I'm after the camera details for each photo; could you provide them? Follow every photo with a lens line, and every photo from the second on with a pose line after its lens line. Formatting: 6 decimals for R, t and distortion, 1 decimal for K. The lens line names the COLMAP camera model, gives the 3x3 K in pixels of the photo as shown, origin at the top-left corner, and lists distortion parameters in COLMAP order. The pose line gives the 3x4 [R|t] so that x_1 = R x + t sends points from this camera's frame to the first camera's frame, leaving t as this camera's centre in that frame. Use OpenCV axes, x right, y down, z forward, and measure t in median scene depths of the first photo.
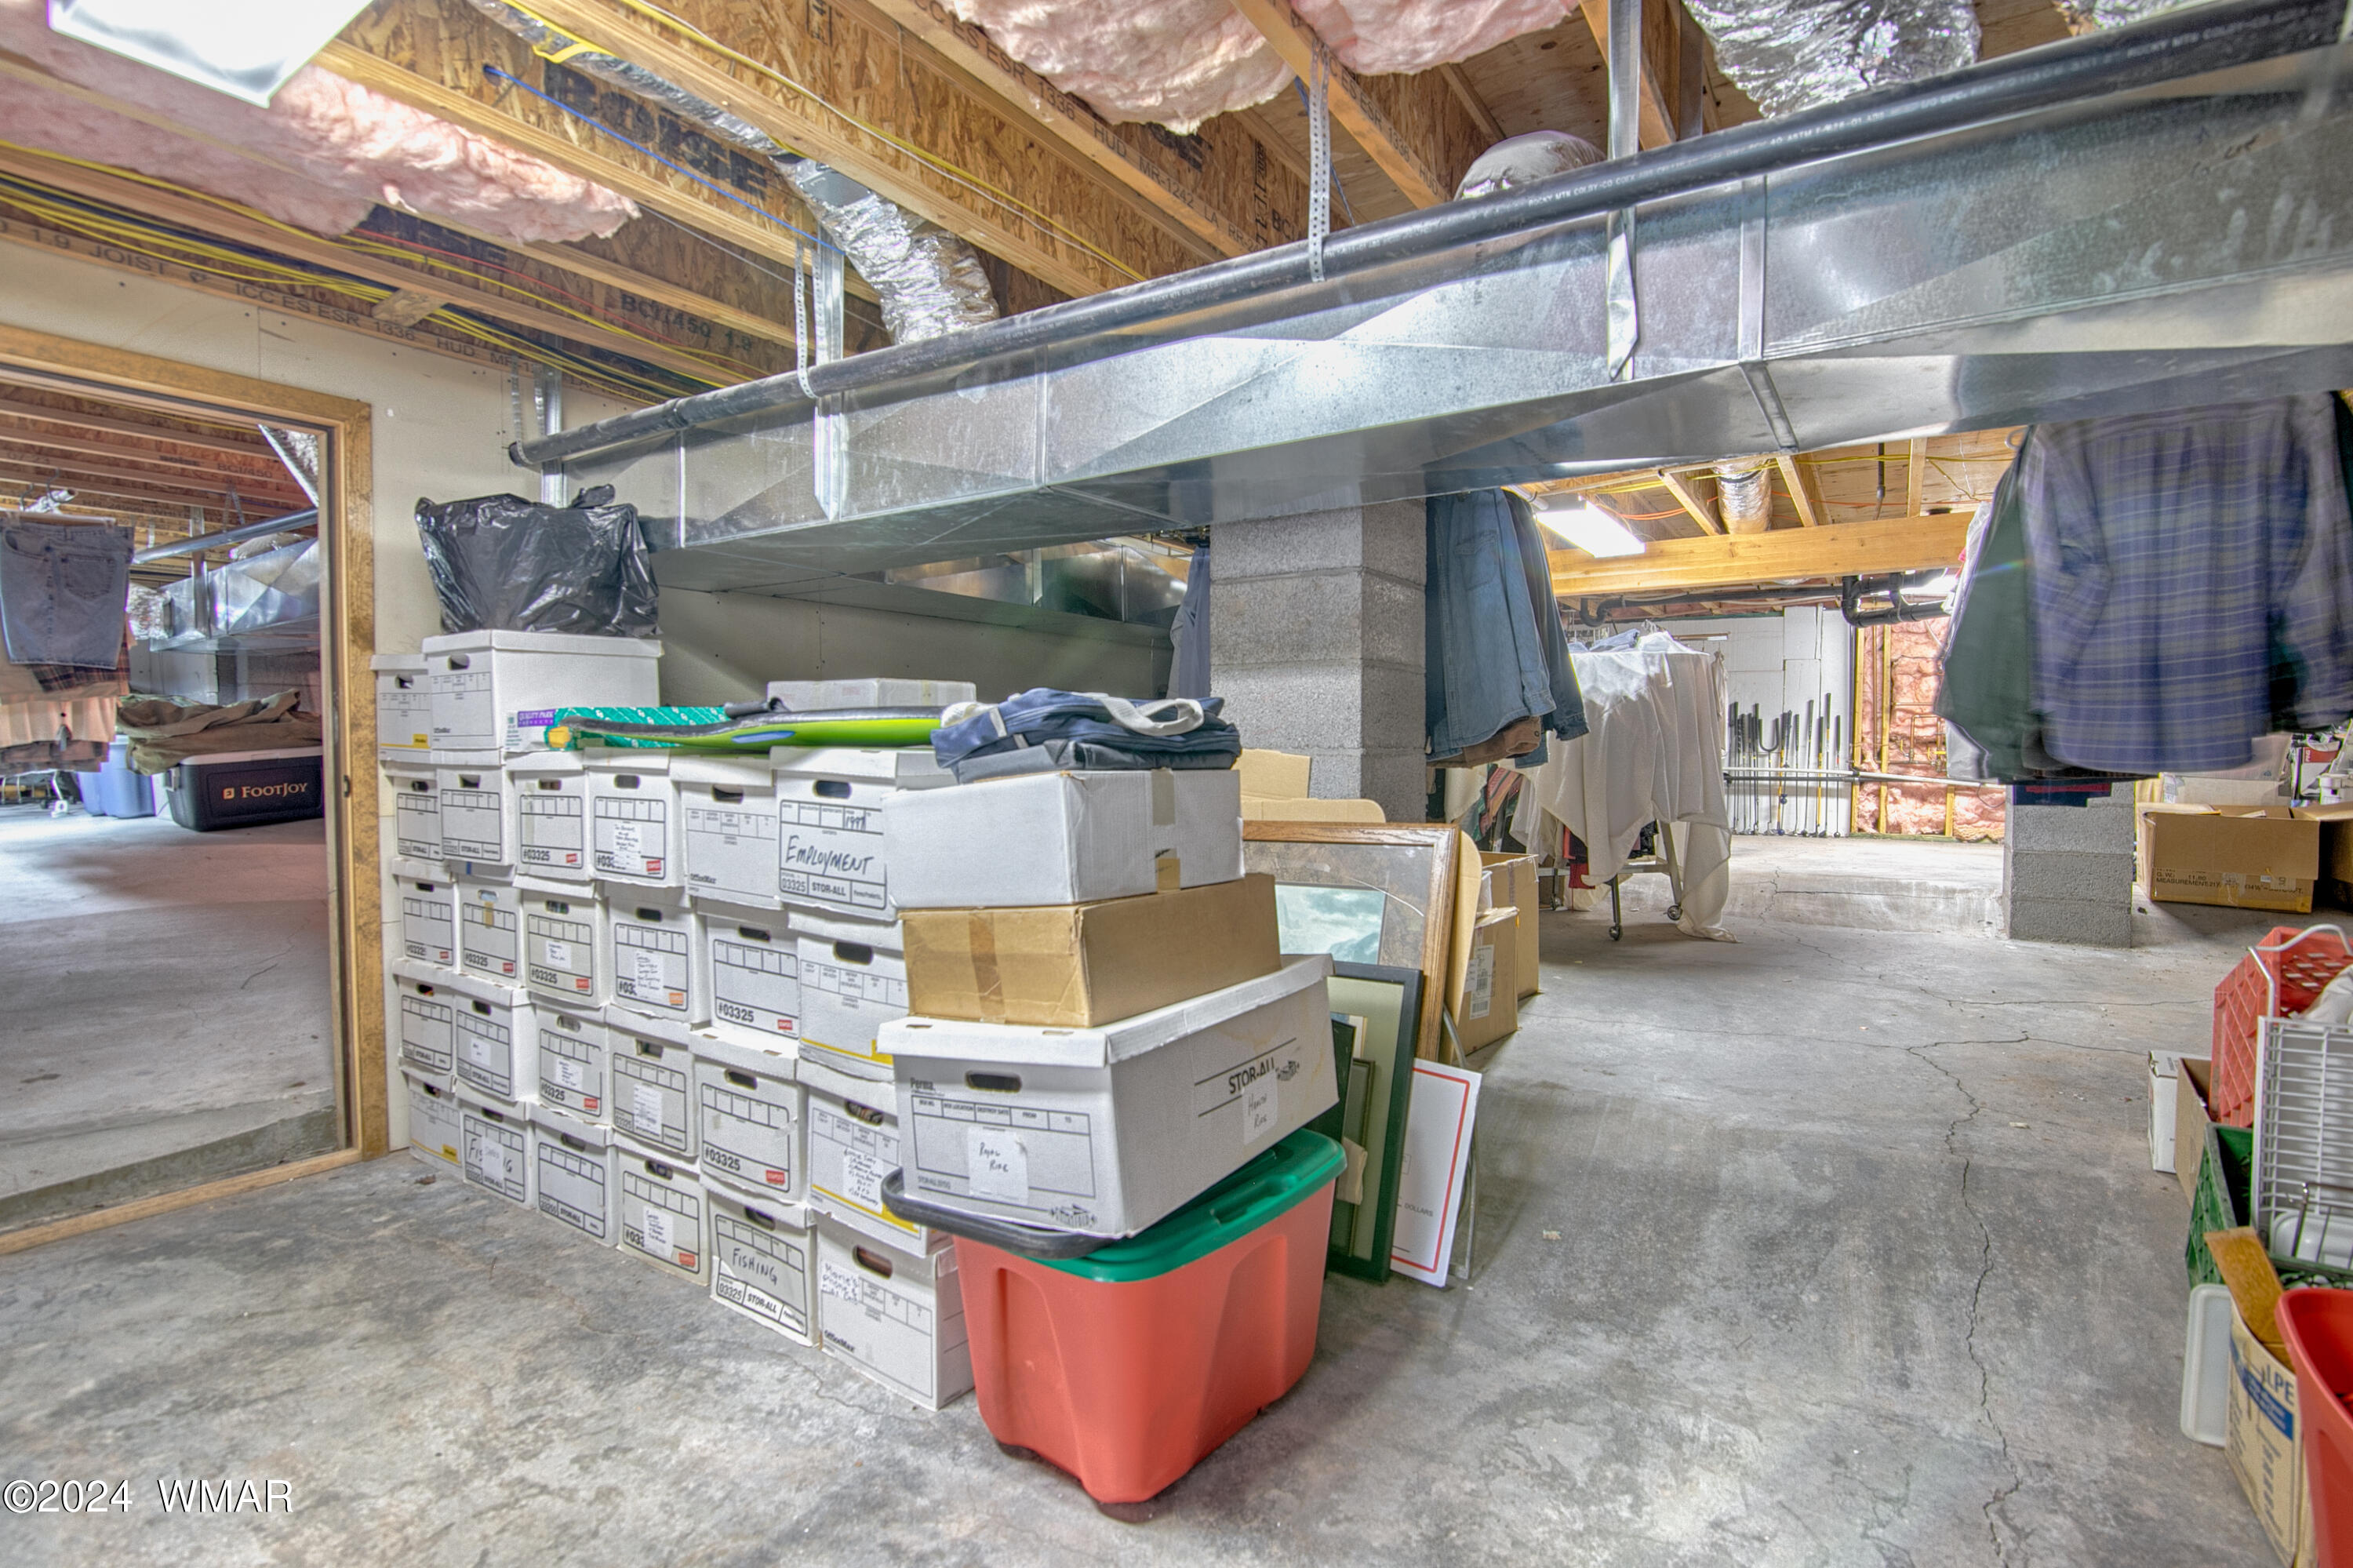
lens RADIAL K [[1079.8, 0, 1181.3], [0, 1079.8, 781.4], [0, 0, 1]] dist [-0.018551, -0.000033]
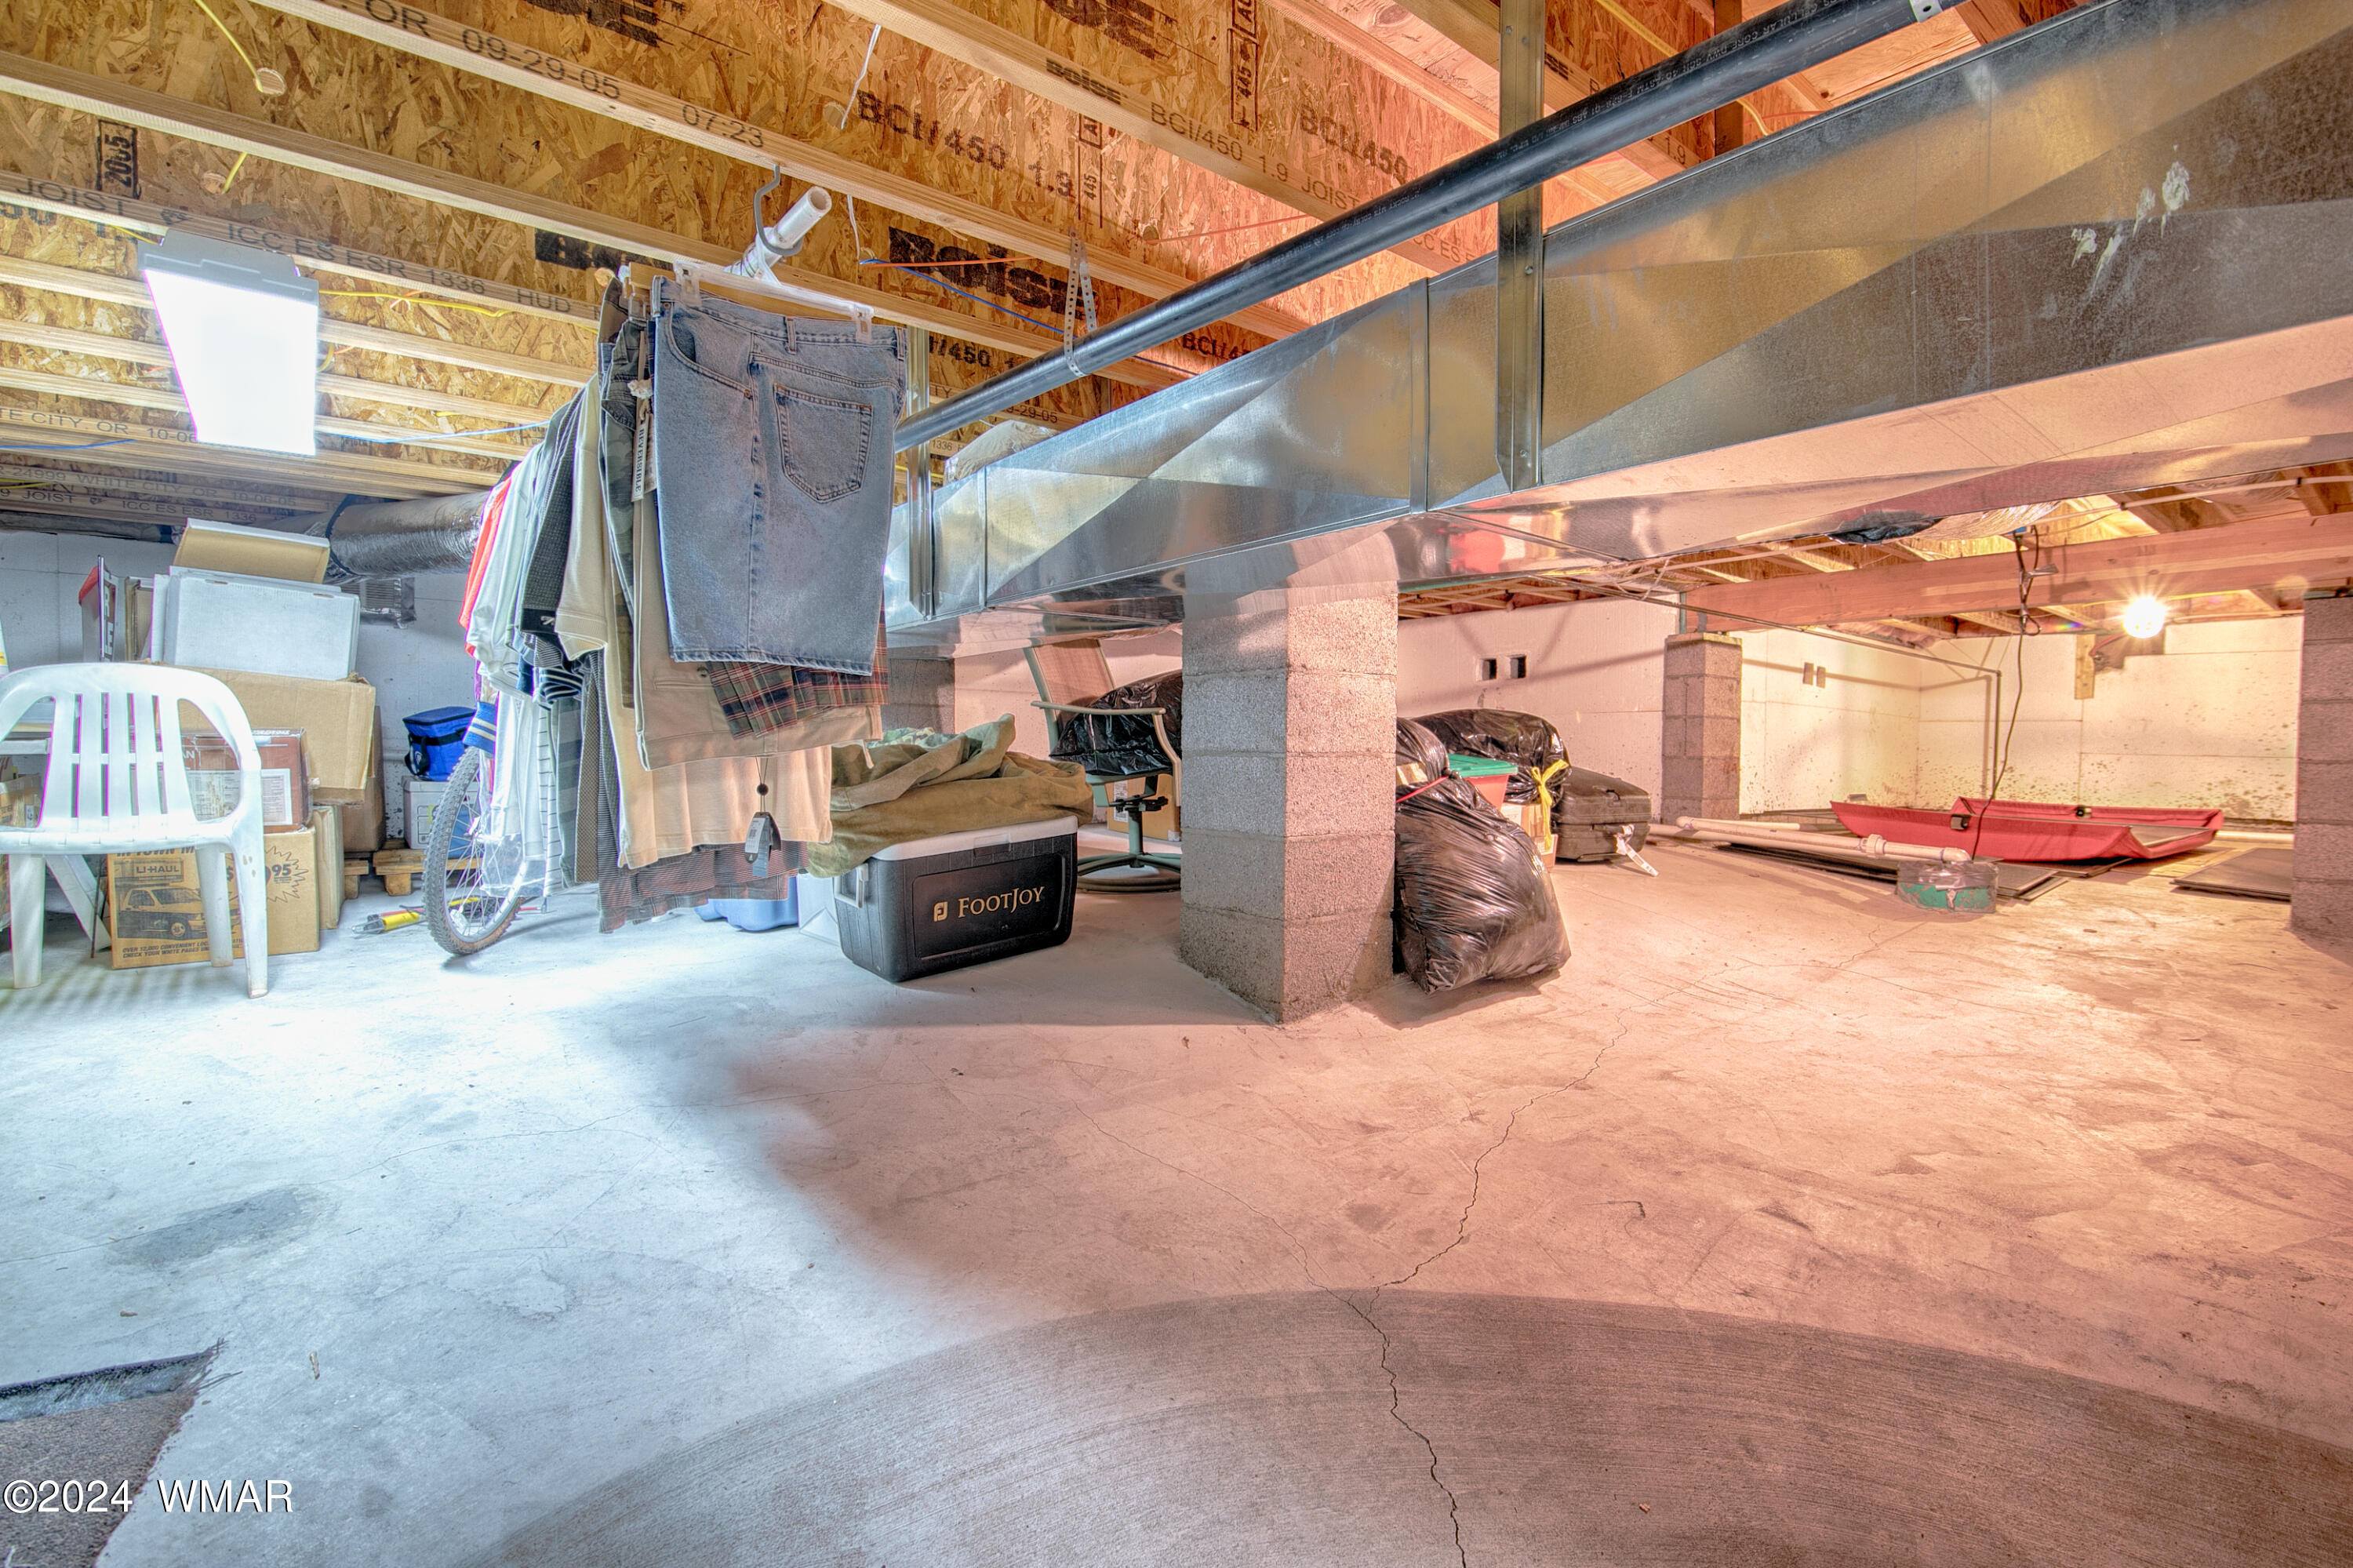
lens RADIAL K [[1079.8, 0, 1173.0], [0, 1079.8, 782.3], [0, 0, 1]] dist [-0.018551, -0.000033]
pose [[0.956020, 0.008959, -0.293164, -0.769710], [-0.010344, 0.999941, -0.003173, -0.064623], [0.293119, 0.006066, 0.956057, 0.636442]]
